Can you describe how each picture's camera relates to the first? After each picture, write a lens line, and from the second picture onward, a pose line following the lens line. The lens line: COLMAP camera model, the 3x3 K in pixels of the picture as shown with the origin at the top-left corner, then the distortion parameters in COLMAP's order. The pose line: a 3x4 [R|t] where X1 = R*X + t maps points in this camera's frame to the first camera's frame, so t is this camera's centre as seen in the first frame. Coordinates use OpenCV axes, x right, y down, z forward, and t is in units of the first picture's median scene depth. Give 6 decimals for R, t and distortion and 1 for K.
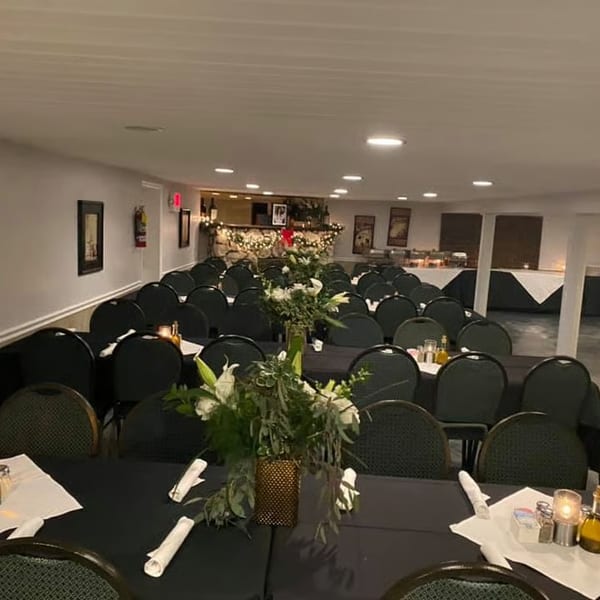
lens RADIAL K [[596.1, 0, 300.0], [0, 596.1, 300.0], [0, 0, 1]] dist [0.101501, -0.009635]
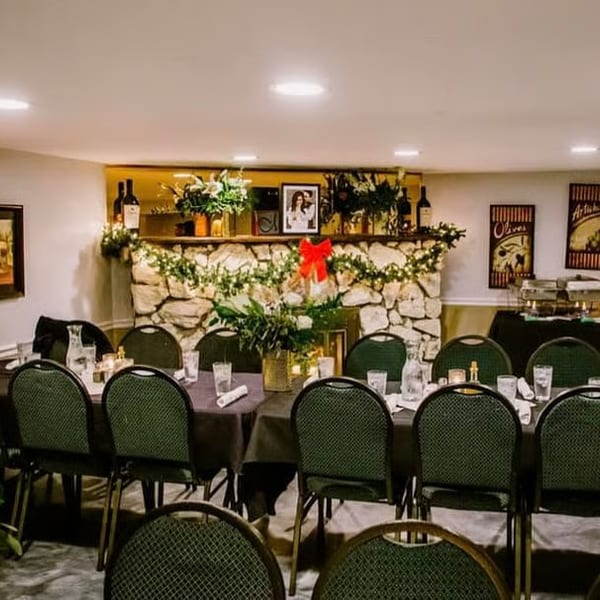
lens RADIAL K [[709.1, 0, 300.0], [0, 709.1, 300.0], [0, 0, 1]] dist [-0.126316, -0.000699]
pose [[0.966063, -0.026250, -0.256969, 0.103599], [0.015890, 0.998978, -0.042310, -0.057655], [0.257817, 0.036791, 0.965493, 0.530935]]
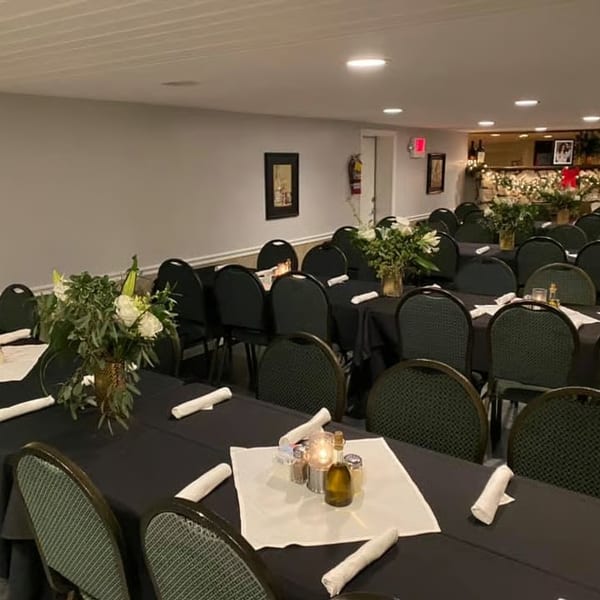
lens RADIAL K [[593.9, 0, 300.0], [0, 593.9, 300.0], [0, 0, 1]] dist [0.001596, -0.014022]
pose [[0.829264, 0.059877, -0.555639, 0.152452], [-0.015320, 0.996306, 0.084500, 0.006767], [0.558646, -0.061560, 0.827118, 0.047767]]
